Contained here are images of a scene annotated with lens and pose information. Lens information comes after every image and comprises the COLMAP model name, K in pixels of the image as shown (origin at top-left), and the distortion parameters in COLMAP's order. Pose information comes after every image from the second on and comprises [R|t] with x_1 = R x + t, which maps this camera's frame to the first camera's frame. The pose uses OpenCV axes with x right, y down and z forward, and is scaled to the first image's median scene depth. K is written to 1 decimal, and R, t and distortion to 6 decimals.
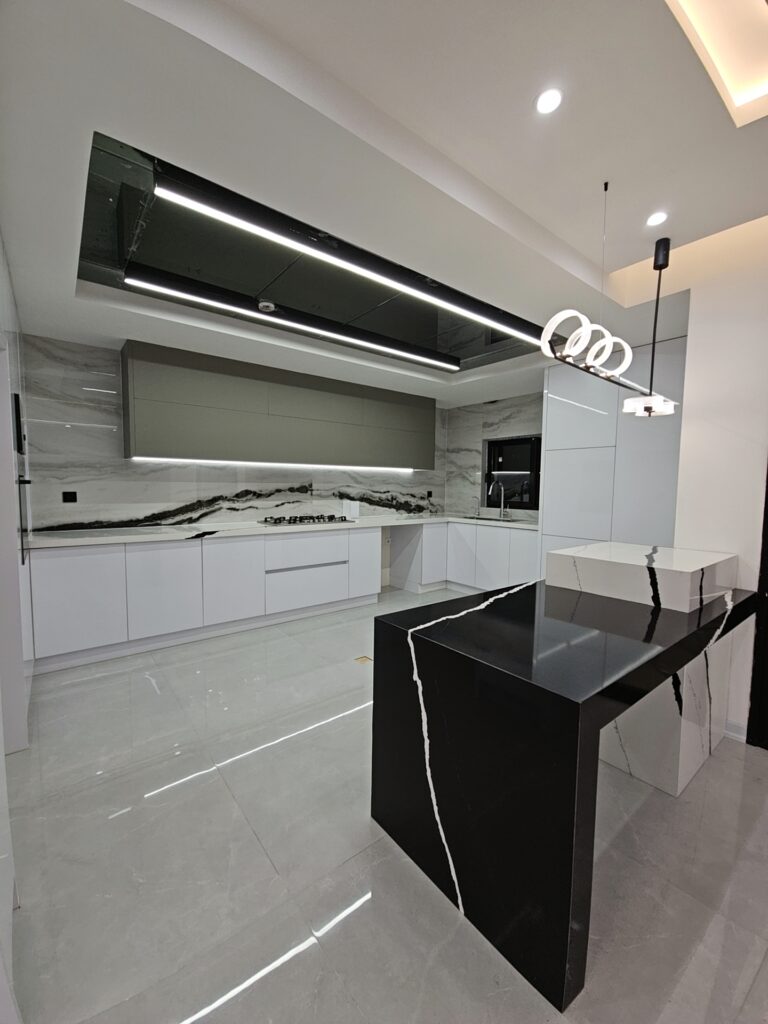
lens RADIAL K [[413.6, 0, 384.0], [0, 413.6, 512.0], [0, 0, 1]] dist [0.001810, -0.003547]
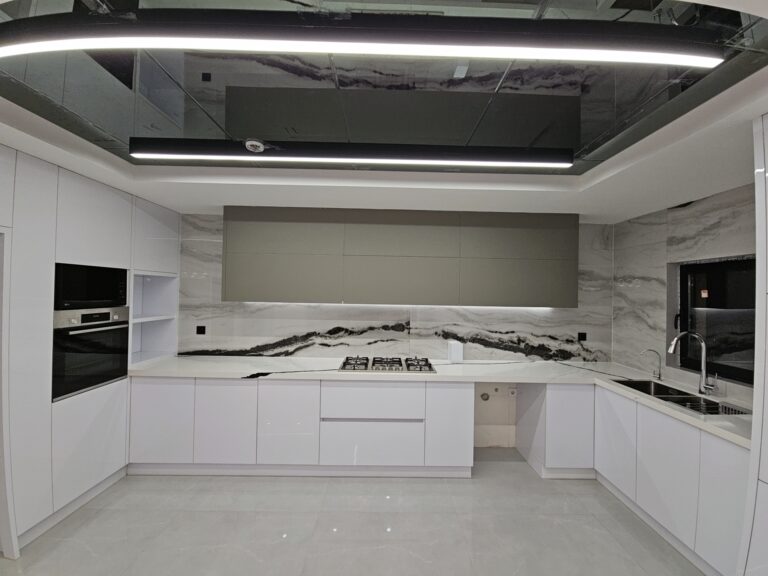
lens RADIAL K [[313.7, 0, 384.0], [0, 313.7, 288.0], [0, 0, 1]] dist [-0.002226, -0.000035]
pose [[0.791876, -0.004931, -0.610662, 0.207292], [-0.051419, 0.995878, -0.074720, -0.083680], [0.608513, 0.090568, 0.788358, 0.371517]]
